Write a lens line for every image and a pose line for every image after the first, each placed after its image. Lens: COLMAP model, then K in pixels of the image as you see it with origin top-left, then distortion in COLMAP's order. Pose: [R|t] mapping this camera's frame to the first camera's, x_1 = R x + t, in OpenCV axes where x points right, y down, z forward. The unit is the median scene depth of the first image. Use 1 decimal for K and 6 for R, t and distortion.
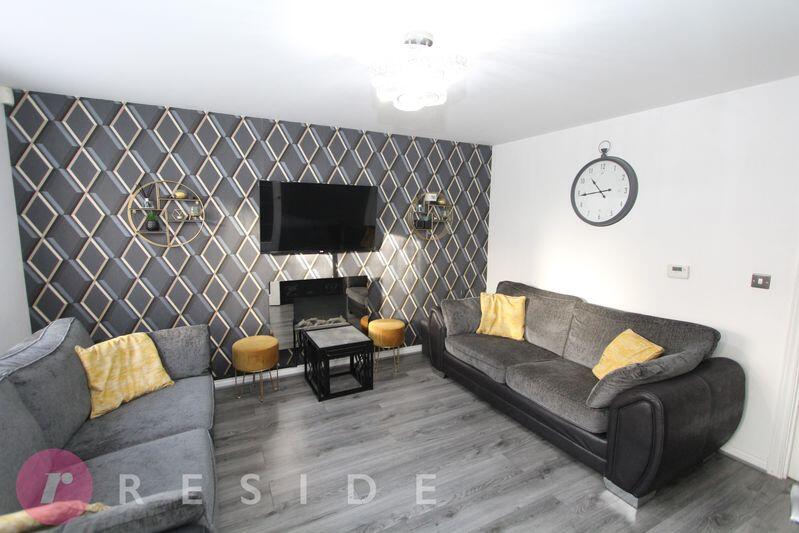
lens RADIAL K [[354.2, 0, 399.5], [0, 354.2, 266.5], [0, 0, 1]] dist [-0.001163, 0.000223]
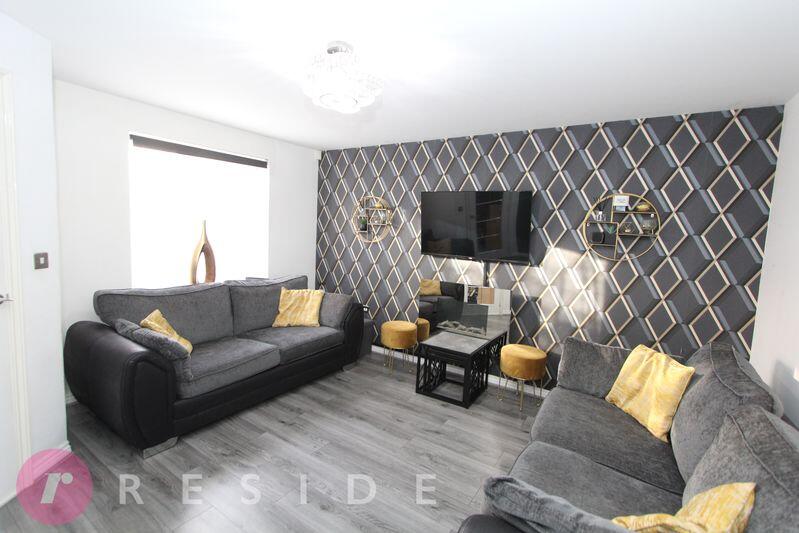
lens RADIAL K [[366.2, 0, 398.7], [0, 366.2, 260.6], [0, 0, 1]] dist [0.001169, -0.000272]
pose [[0.521736, 0.099905, -0.847237, 0.574842], [-0.150588, 0.988310, 0.023806, -0.030551], [0.839711, 0.115163, 0.530681, 0.281189]]
